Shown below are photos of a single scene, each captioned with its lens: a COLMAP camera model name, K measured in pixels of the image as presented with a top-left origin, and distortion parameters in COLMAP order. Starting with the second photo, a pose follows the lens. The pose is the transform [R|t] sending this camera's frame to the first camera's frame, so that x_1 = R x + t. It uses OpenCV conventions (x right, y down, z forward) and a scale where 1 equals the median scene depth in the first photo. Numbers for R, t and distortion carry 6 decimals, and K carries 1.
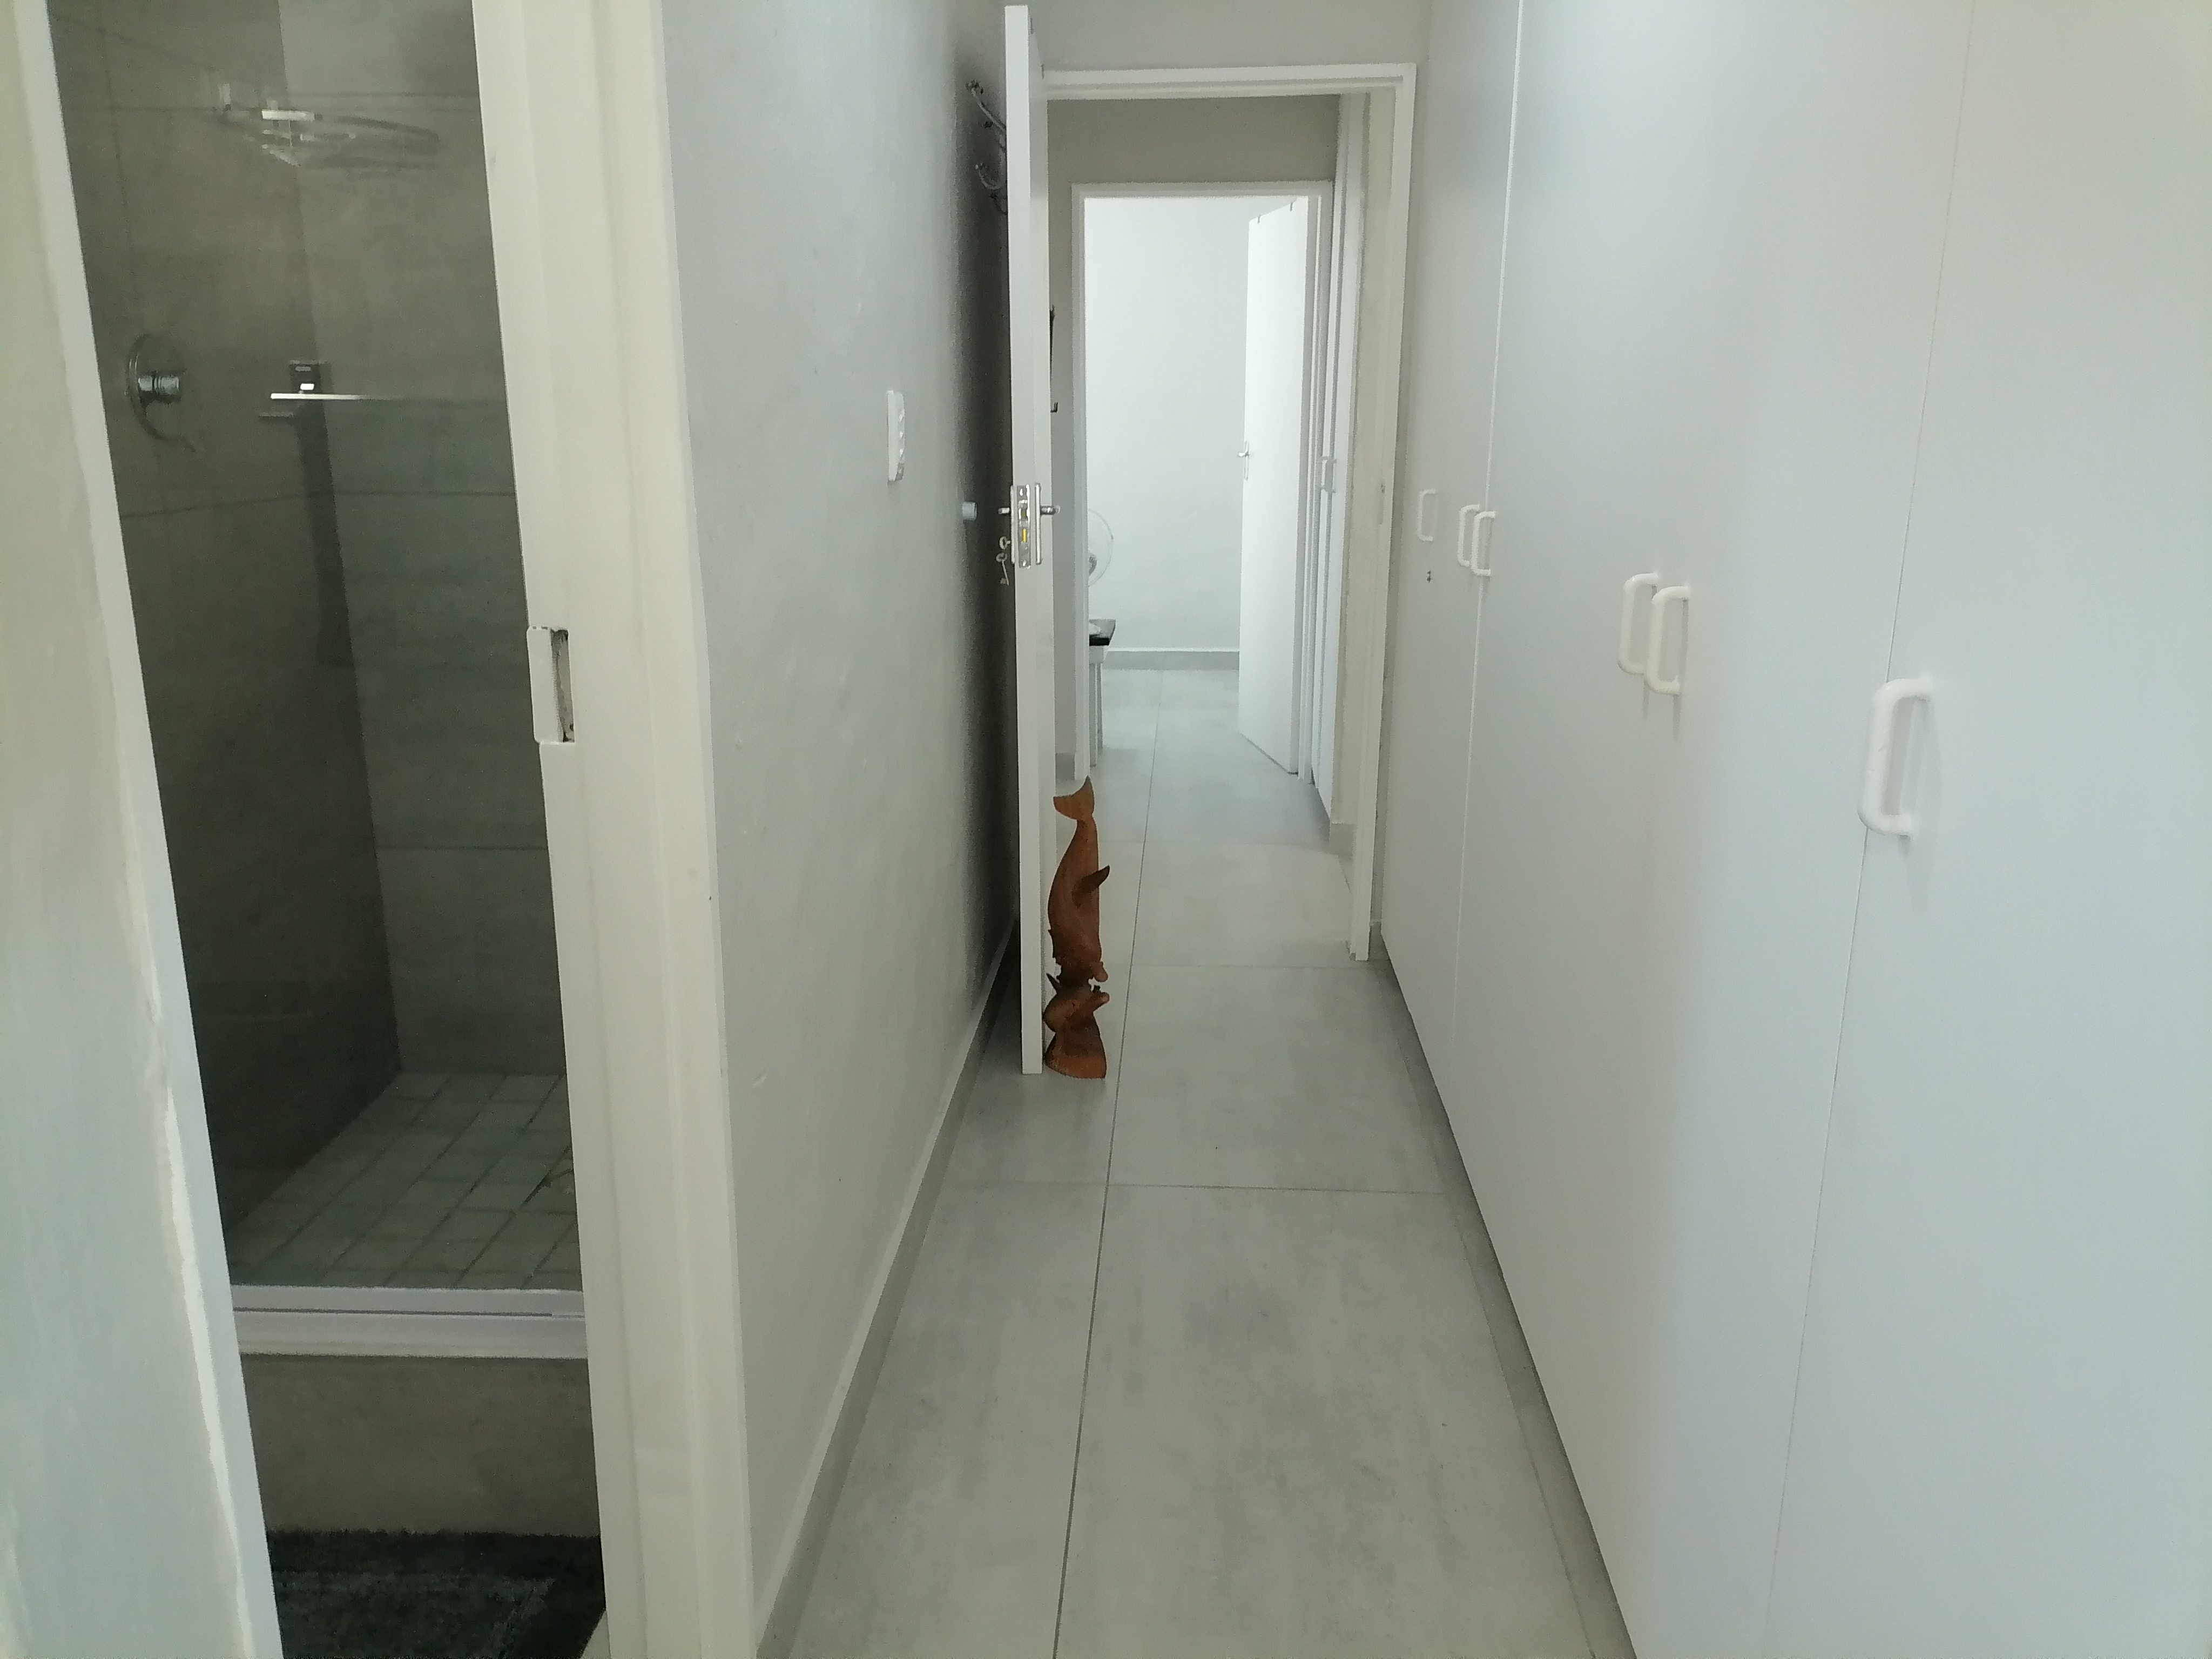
lens RADIAL K [[1660.8, 0, 1106.0], [0, 1660.8, 829.5], [0, 0, 1]] dist [0.079556, -0.092236]
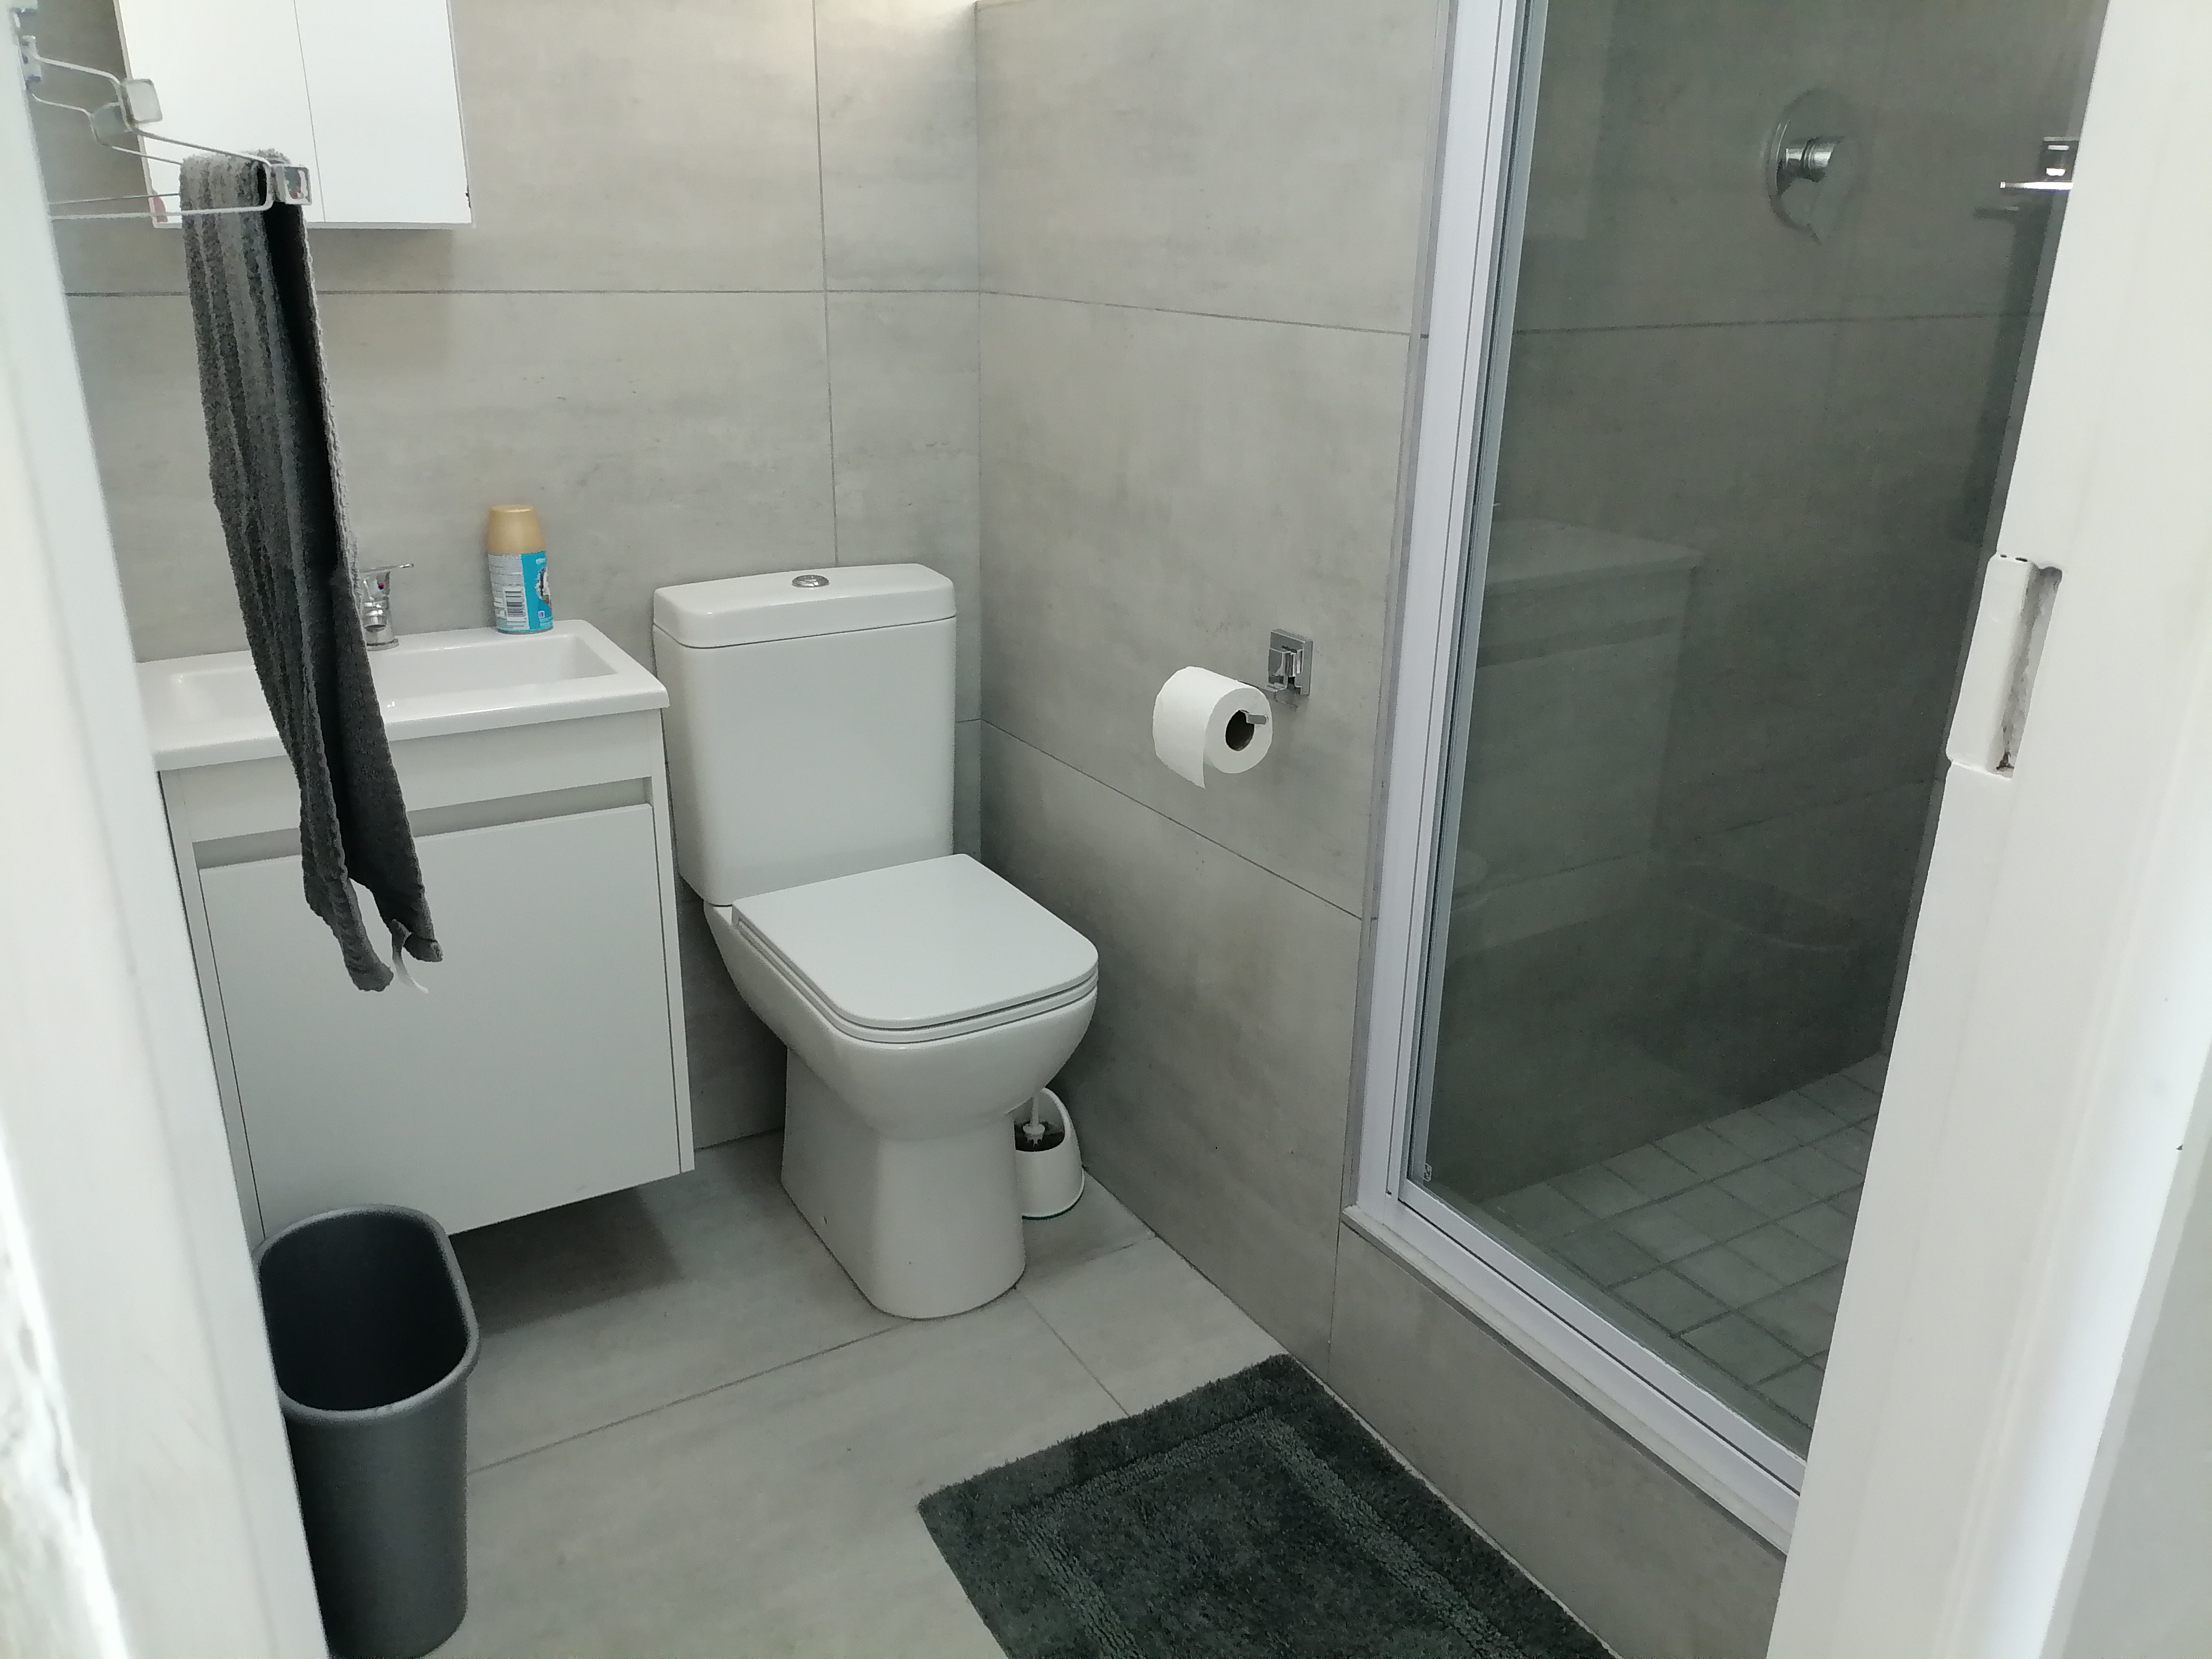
lens RADIAL K [[1660.8, 0, 1106.0], [0, 1660.8, 829.5], [0, 0, 1]] dist [0.079556, -0.092236]
pose [[0.548302, 0.298299, -0.781270, -0.030362], [-0.223928, 0.952475, 0.206513, -0.050761], [0.805742, 0.061717, 0.589042, 0.274471]]
